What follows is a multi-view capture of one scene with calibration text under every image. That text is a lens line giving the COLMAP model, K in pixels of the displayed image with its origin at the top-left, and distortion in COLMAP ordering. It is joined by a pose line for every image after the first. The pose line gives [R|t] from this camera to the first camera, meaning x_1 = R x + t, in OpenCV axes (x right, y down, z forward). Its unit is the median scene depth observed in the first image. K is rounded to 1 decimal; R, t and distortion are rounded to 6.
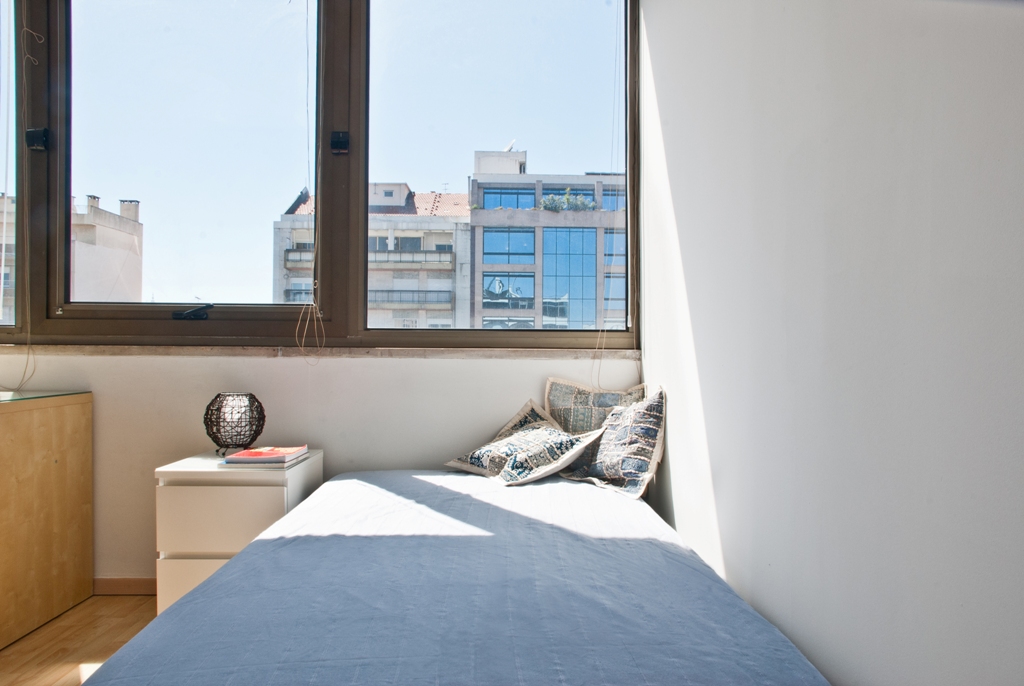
lens RADIAL K [[799.4, 0, 531.6], [0, 799.4, 355.5], [0, 0, 1]] dist [-0.070419, 0.086997]
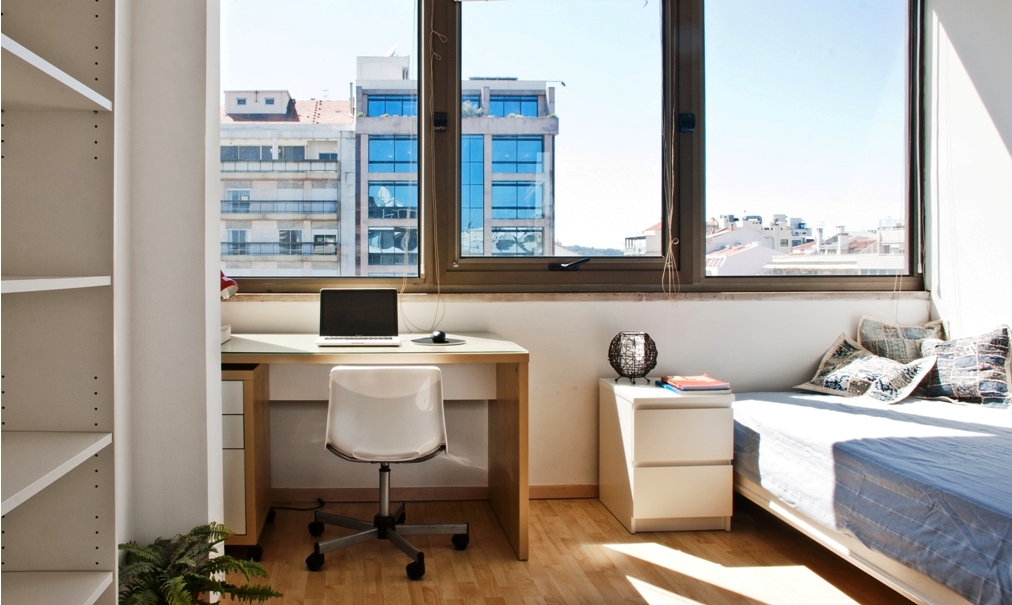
lens RADIAL K [[827.1, 0, 382.6], [0, 827.1, 278.1], [0, 0, 1]] dist [-0.066112, 0.045370]
pose [[0.999931, -0.010434, -0.005334, -0.704589], [0.010528, 0.999787, 0.017767, -0.059250], [0.005148, -0.017822, 0.999828, -0.252632]]
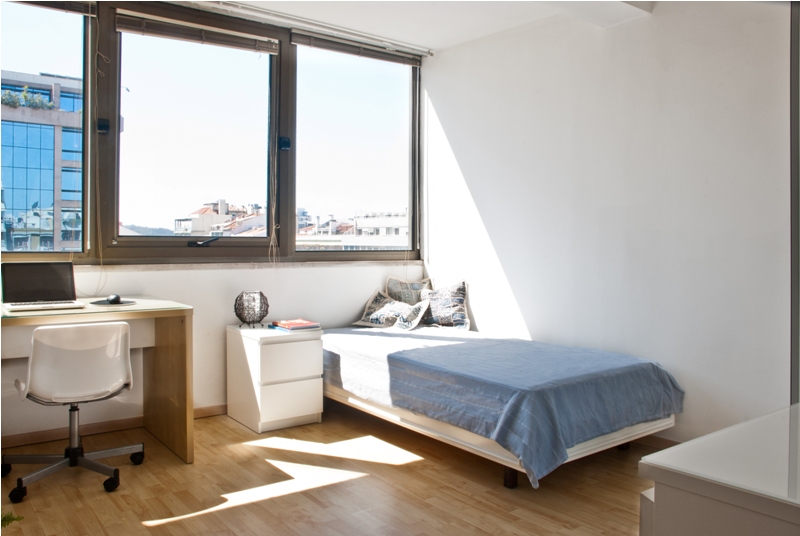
lens RADIAL K [[664.5, 0, 398.0], [0, 664.5, 247.0], [0, 0, 1]] dist [-0.078347, 0.088150]
pose [[0.819842, -0.007611, 0.572539, -0.872689], [-0.000062, 0.999910, 0.013381, -0.063280], [-0.572590, -0.011005, 0.819768, -0.327169]]
